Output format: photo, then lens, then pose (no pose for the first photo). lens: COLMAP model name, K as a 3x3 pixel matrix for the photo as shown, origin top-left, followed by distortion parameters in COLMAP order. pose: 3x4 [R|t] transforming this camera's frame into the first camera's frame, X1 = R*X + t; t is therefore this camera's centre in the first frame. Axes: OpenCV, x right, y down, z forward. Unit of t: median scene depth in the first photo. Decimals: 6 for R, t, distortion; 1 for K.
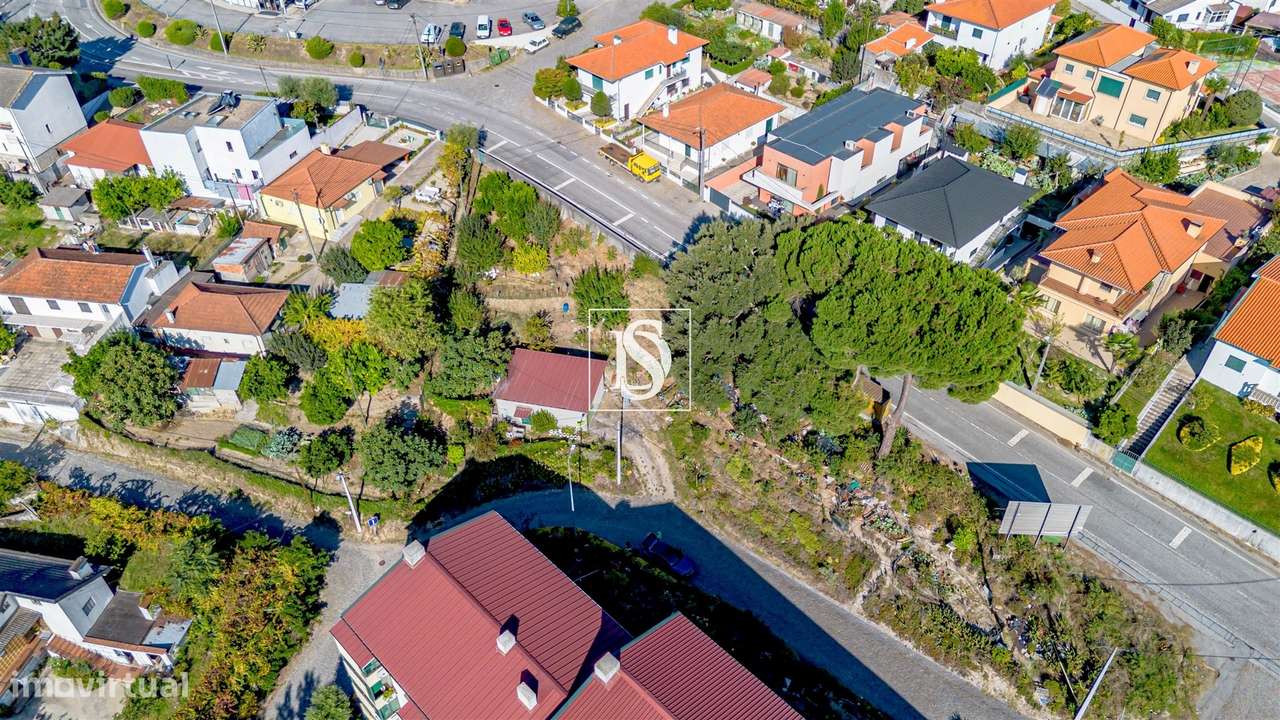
lens RADIAL K [[908.2, 0, 640.3], [0, 908.2, 361.6], [0, 0, 1]] dist [0.064167, -0.060103]
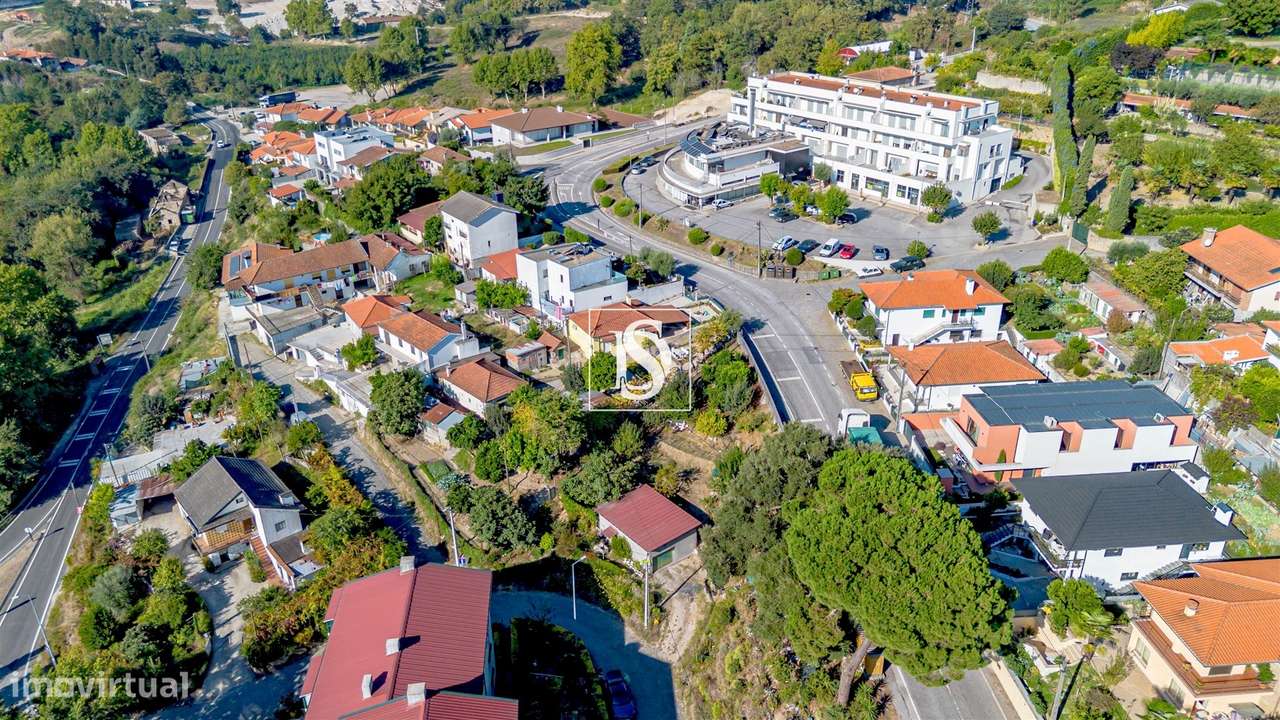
lens RADIAL K [[908.2, 0, 637.2], [0, 908.2, 355.5], [0, 0, 1]] dist [0.064167, -0.060103]
pose [[0.774669, 0.267290, -0.573100, 0.431058], [-0.403465, 0.906763, -0.122464, -0.016767], [0.486933, 0.326095, 0.810283, 0.027004]]
